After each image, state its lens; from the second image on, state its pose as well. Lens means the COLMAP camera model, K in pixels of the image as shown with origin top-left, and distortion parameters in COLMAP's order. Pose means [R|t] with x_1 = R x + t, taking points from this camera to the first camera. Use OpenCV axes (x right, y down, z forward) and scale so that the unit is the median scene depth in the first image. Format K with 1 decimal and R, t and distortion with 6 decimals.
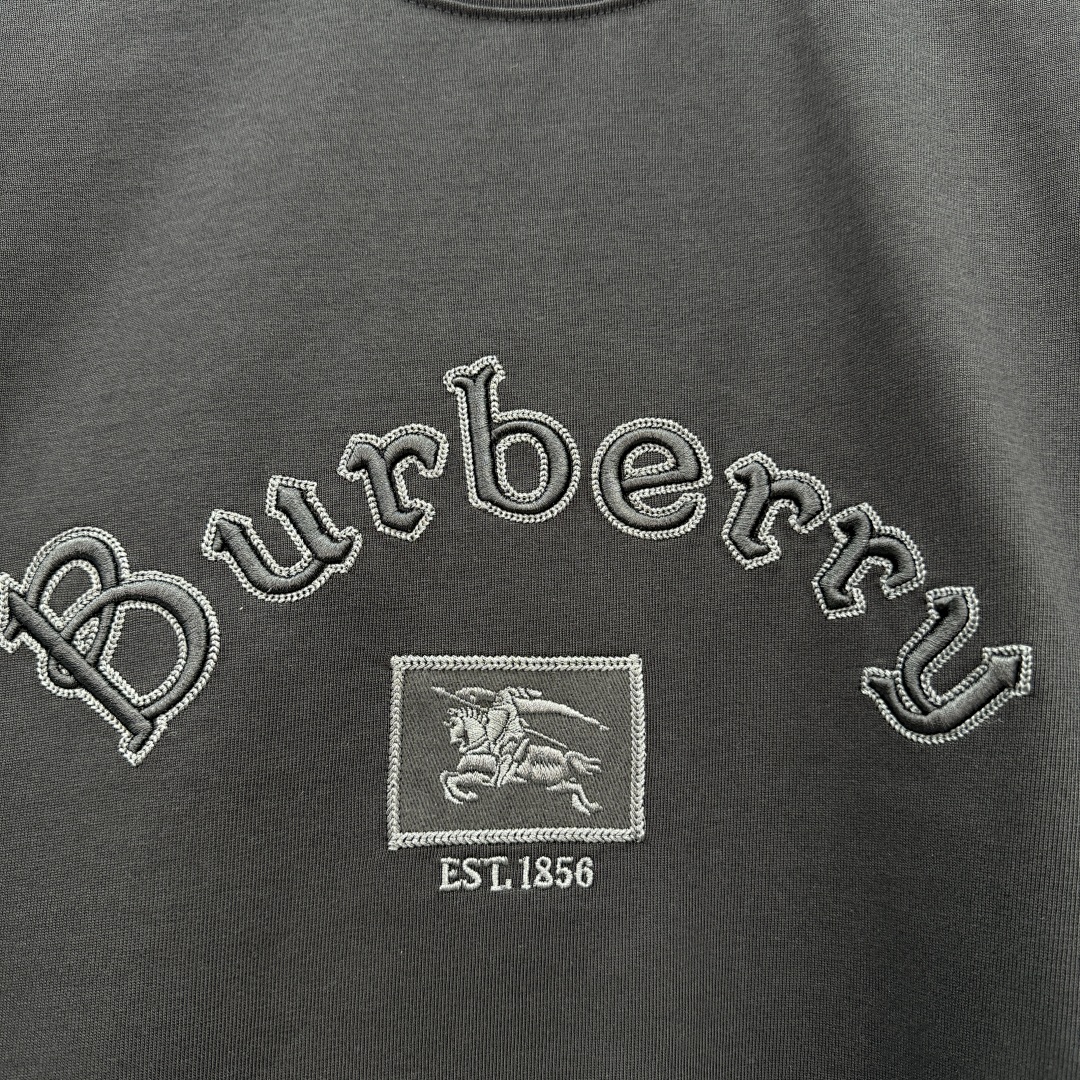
lens RADIAL K [[1092.4, 0, 539.5], [0, 1092.4, 524.6], [0, 0, 1]] dist [0.214854, -0.680299]
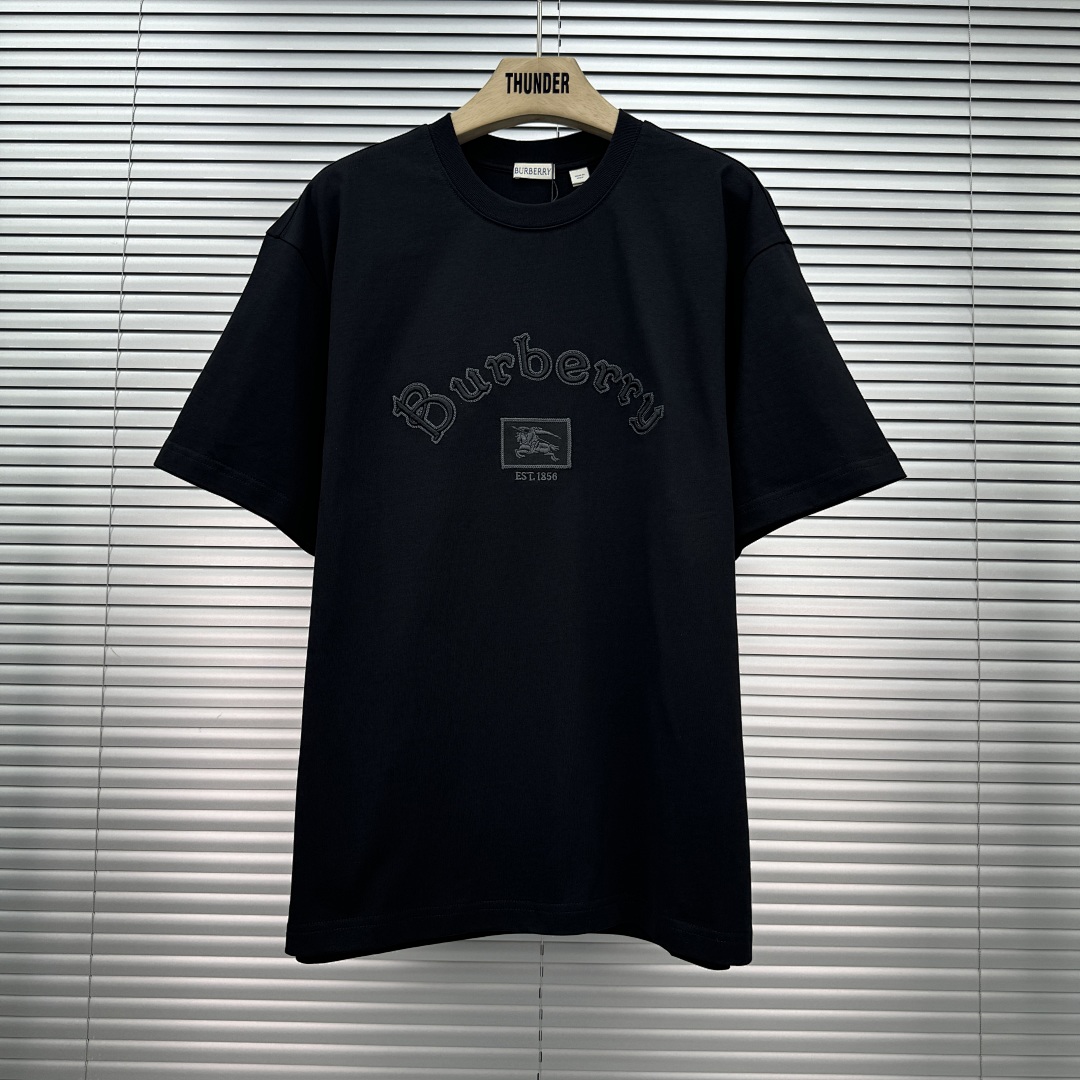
lens RADIAL K [[948.5, 0, 540.0], [0, 948.5, 540.0], [0, 0, 1]] dist [0.045613, -0.077077]
pose [[0.999834, -0.015946, 0.008815, -0.039018], [0.015144, 0.996309, 0.084492, 0.257689], [-0.010130, -0.084345, 0.996385, -2.141371]]
